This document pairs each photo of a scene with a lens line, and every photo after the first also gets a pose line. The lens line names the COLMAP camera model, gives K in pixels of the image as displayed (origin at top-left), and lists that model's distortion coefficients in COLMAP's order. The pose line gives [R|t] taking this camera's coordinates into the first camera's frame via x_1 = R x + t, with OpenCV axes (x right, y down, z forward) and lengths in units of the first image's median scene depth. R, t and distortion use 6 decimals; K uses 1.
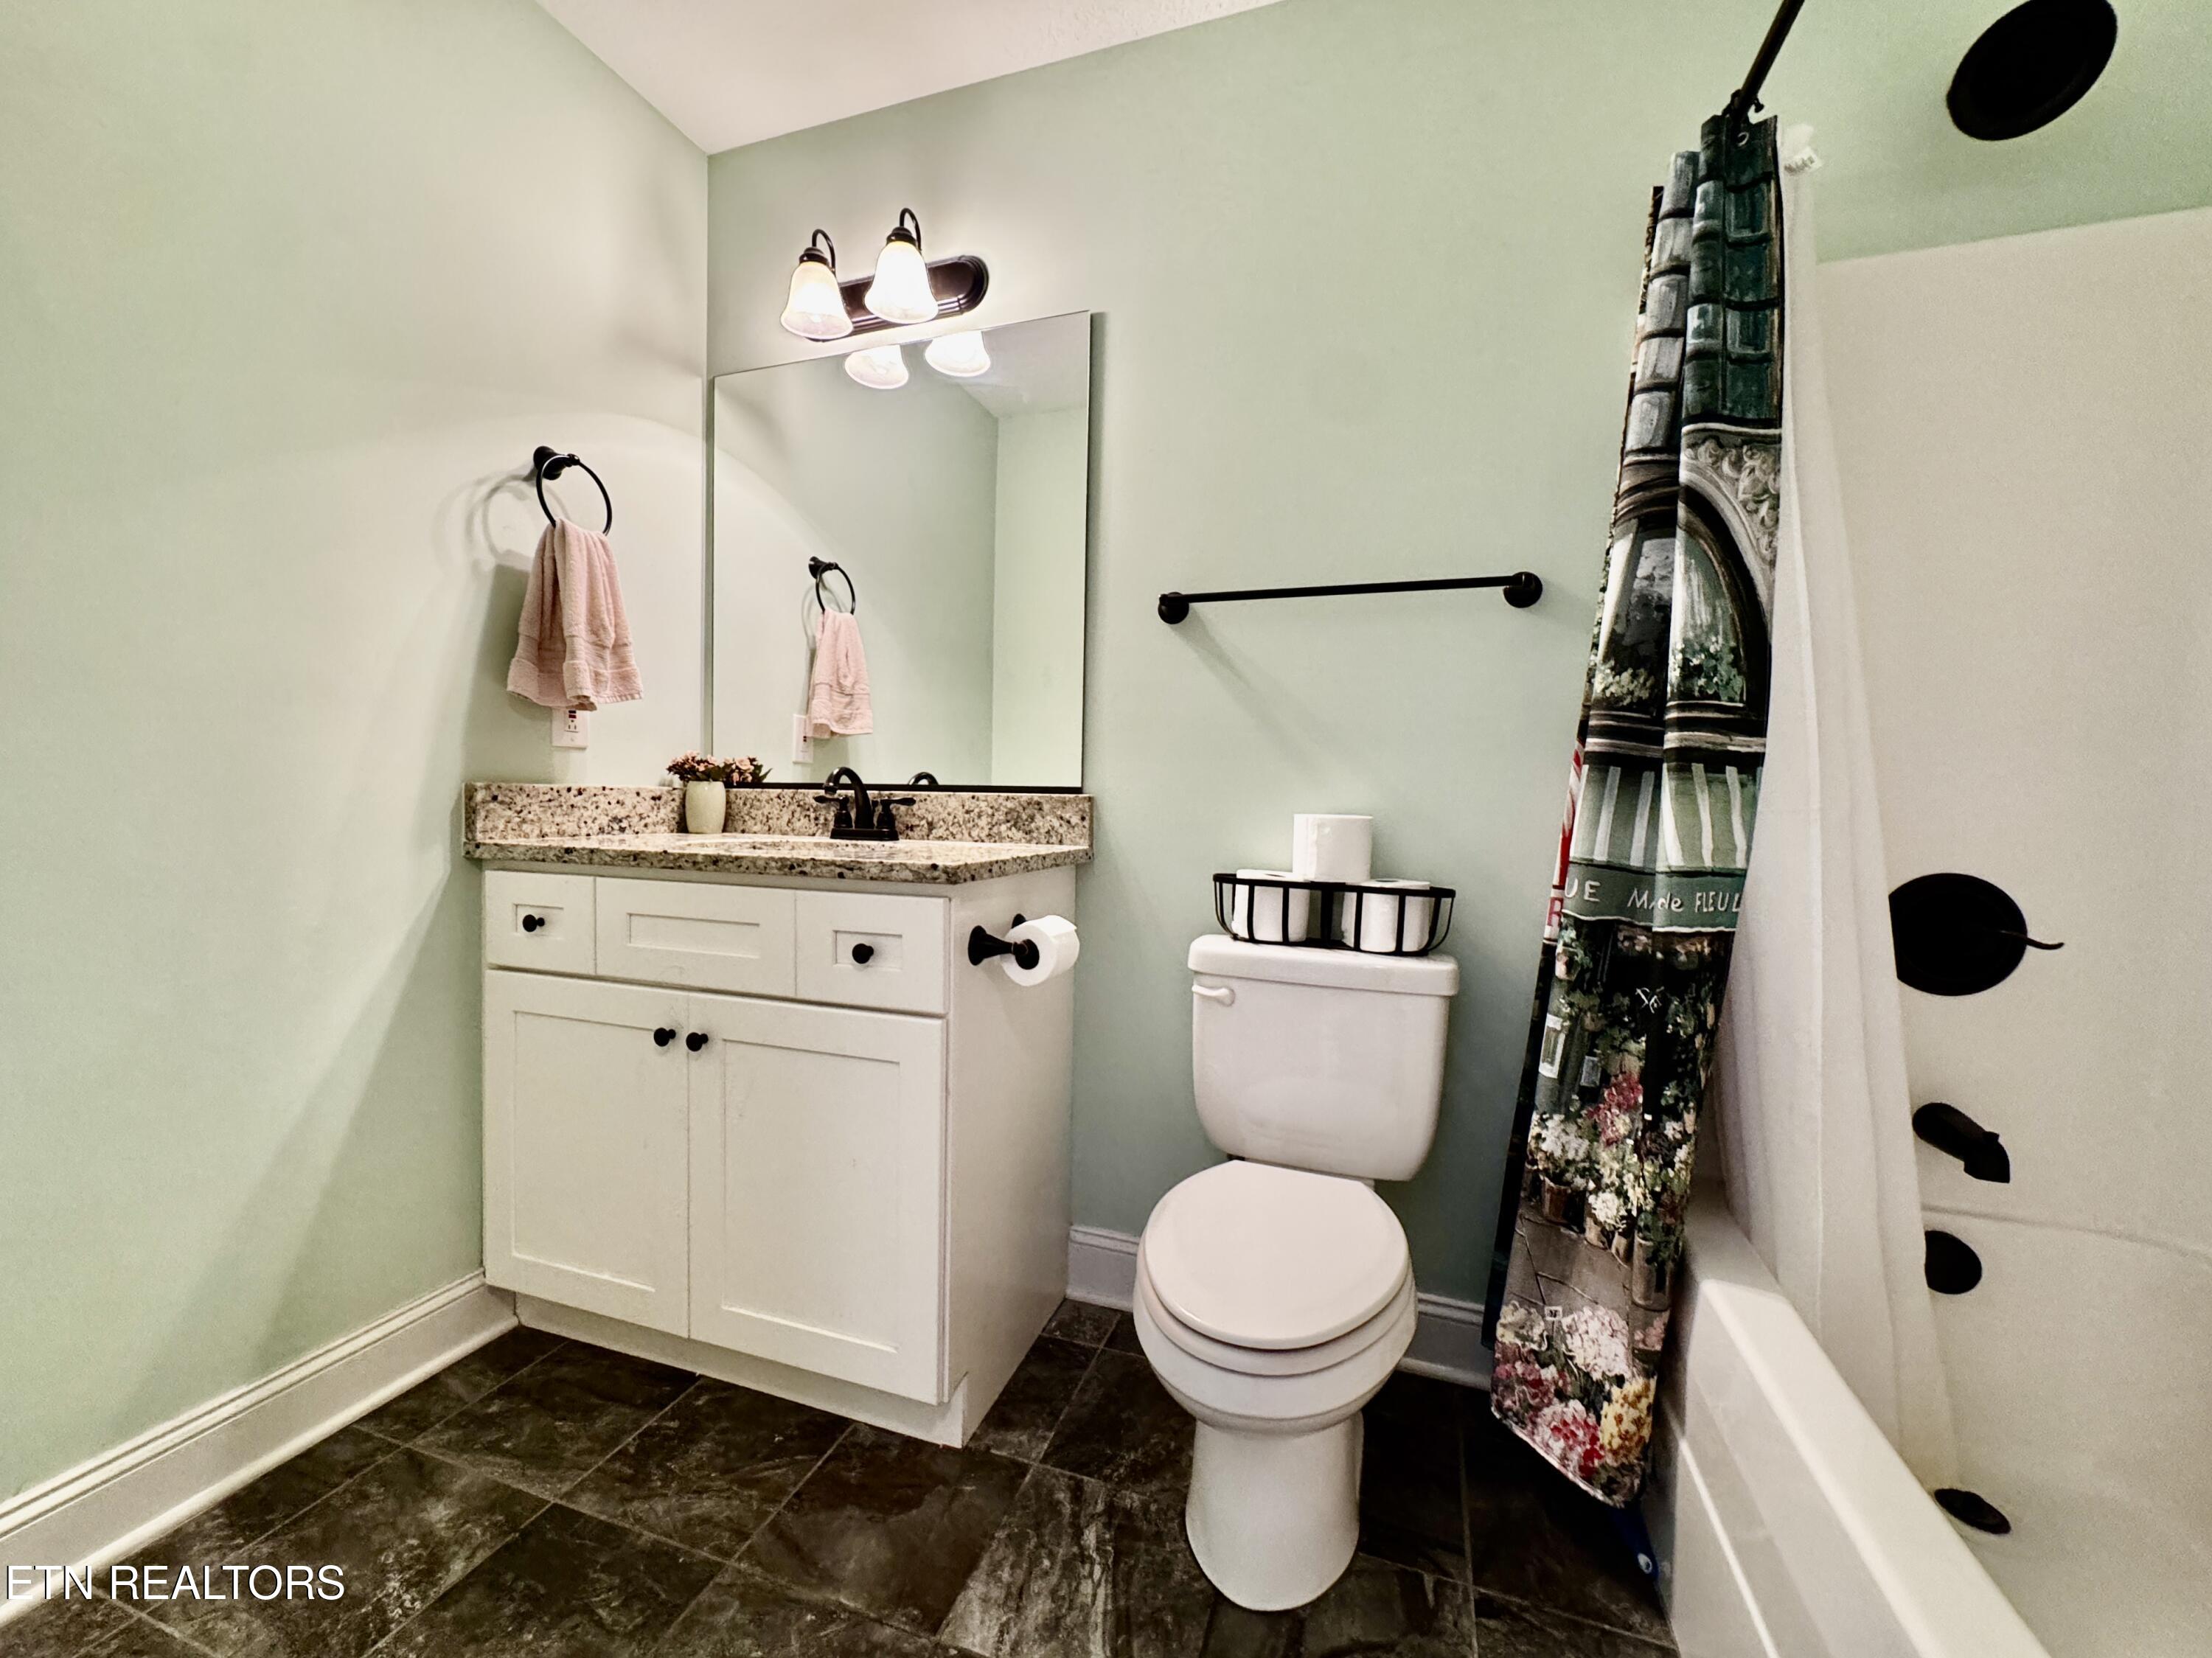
lens RADIAL K [[886.6, 0, 1101.3], [0, 886.6, 820.9], [0, 0, 1]] dist [-0.000547, -0.000430]
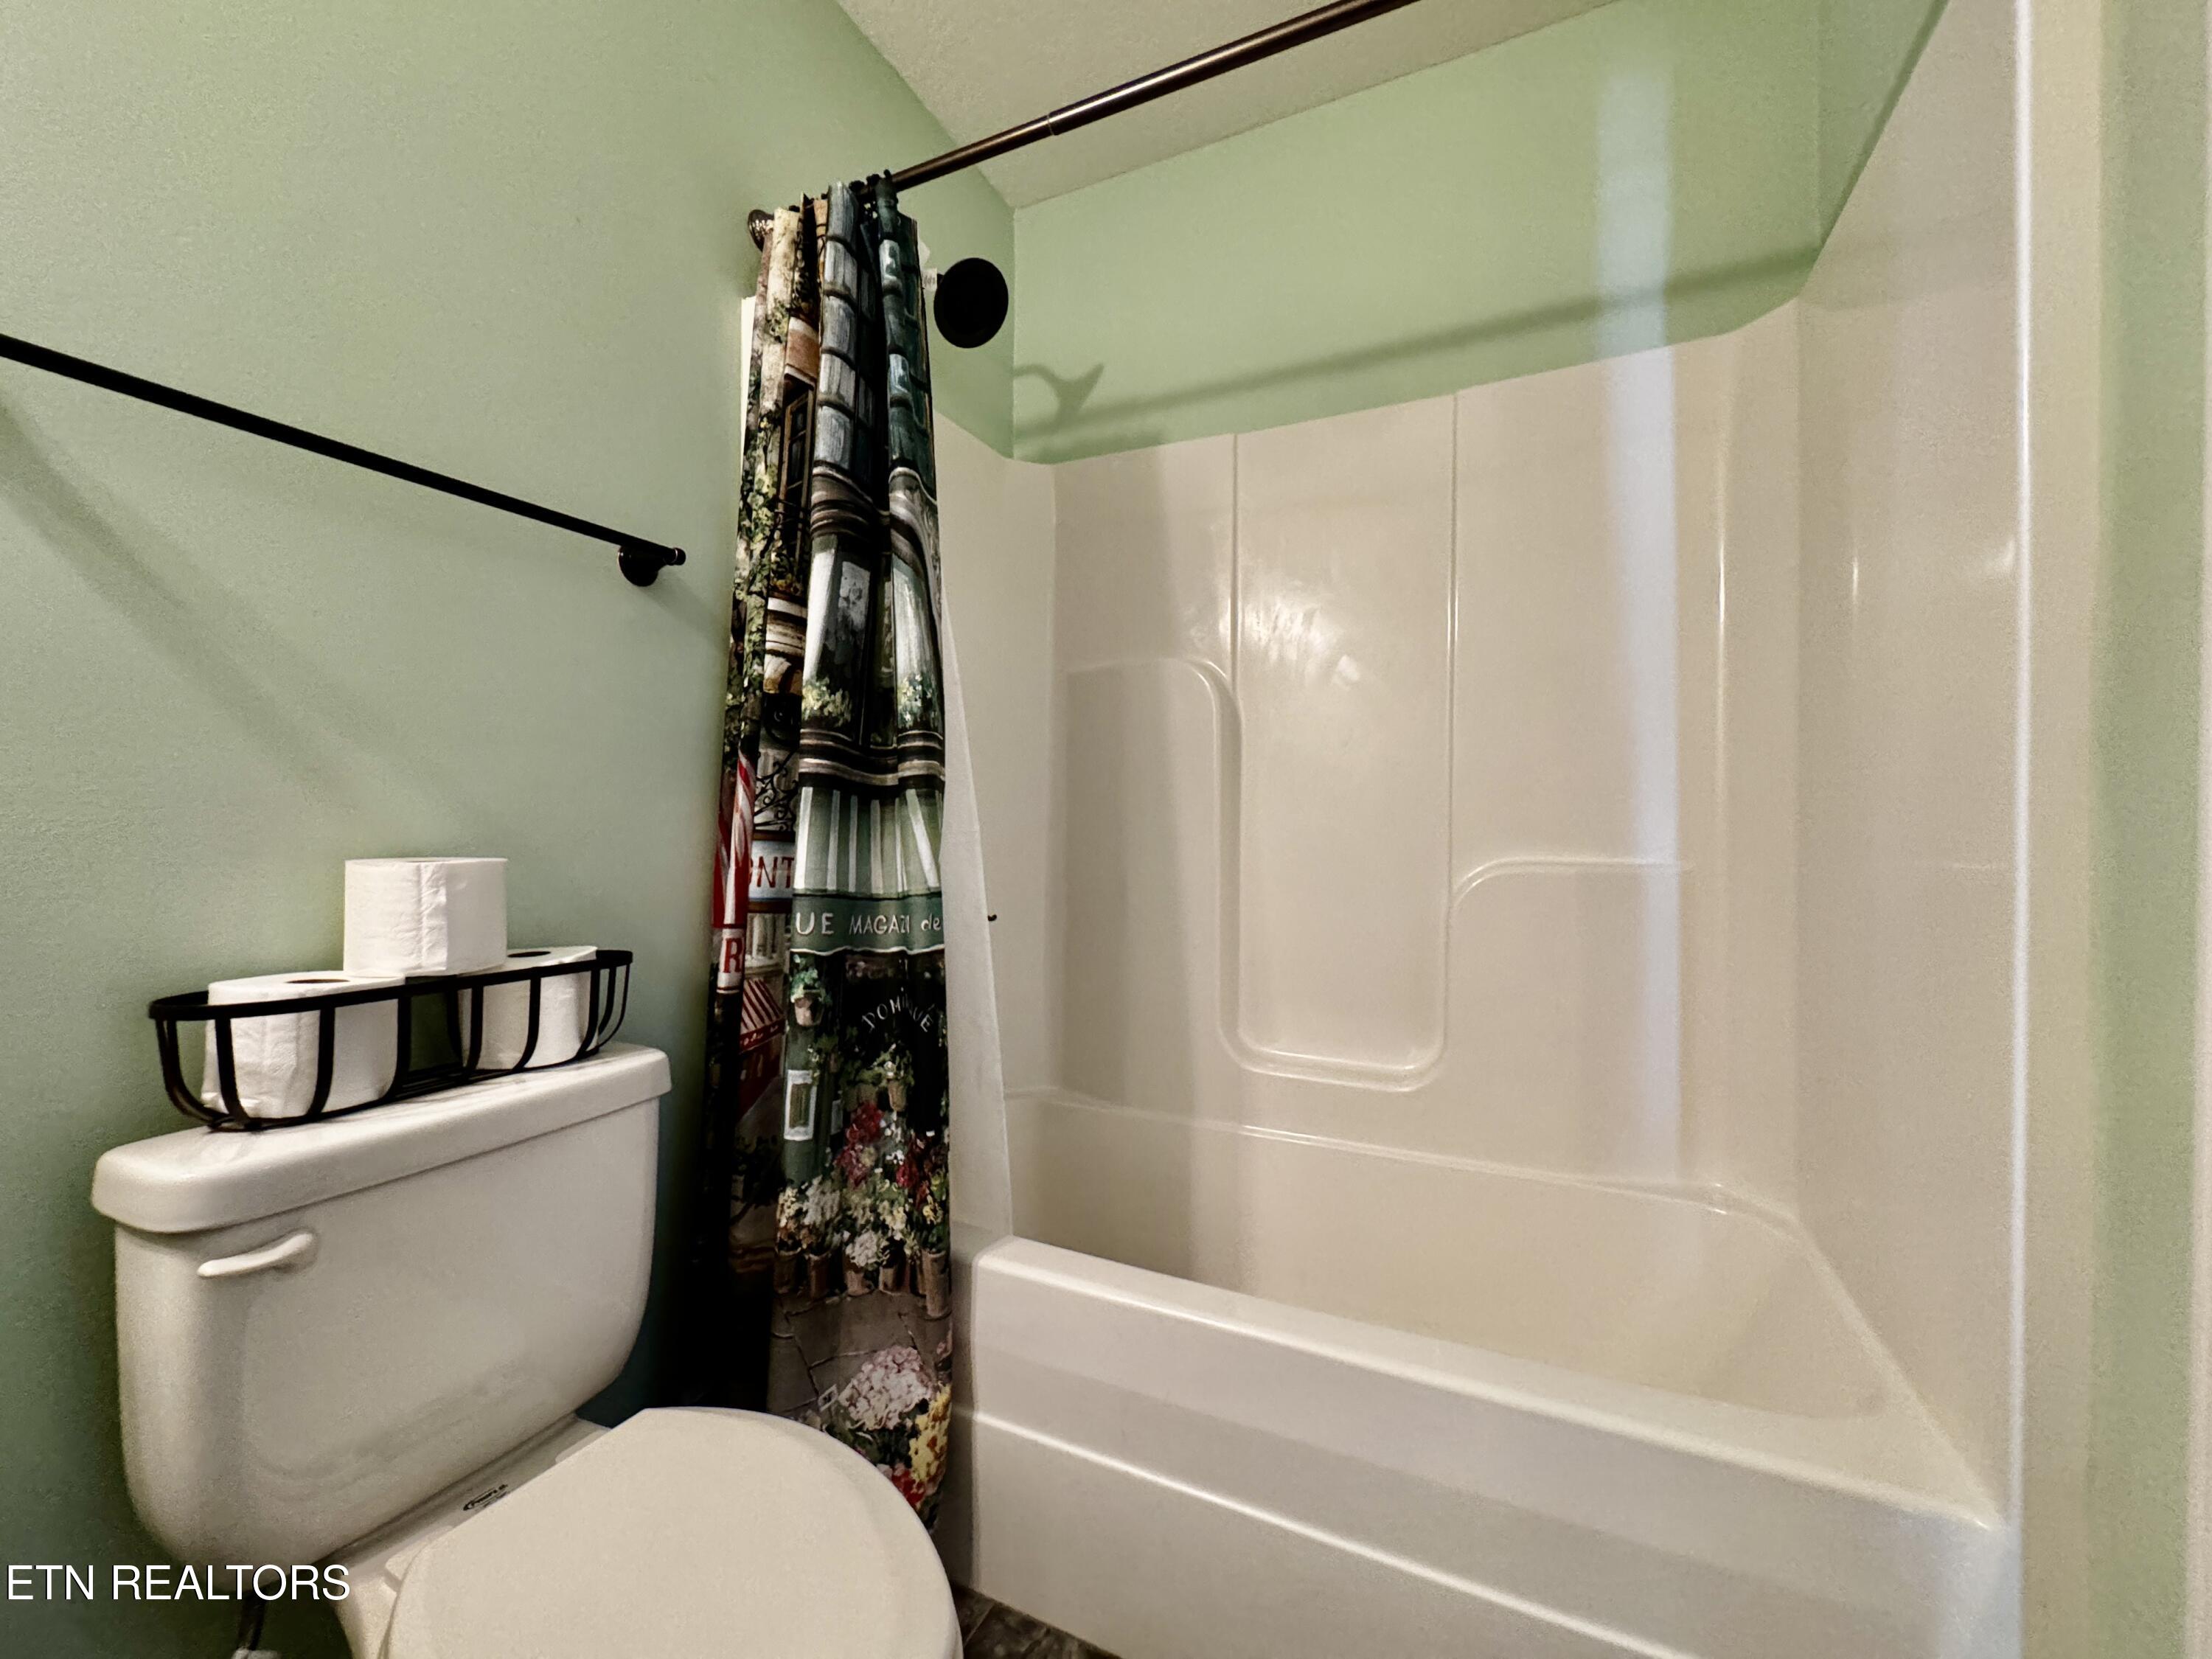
lens RADIAL K [[886.7, 0, 1103.4], [0, 886.7, 825.0], [0, 0, 1]] dist [-0.000547, -0.000430]
pose [[0.114457, -0.024516, 0.993126, -0.336192], [0.029134, 0.999348, 0.021312, -0.035657], [-0.993001, 0.026494, 0.115096, 0.606491]]
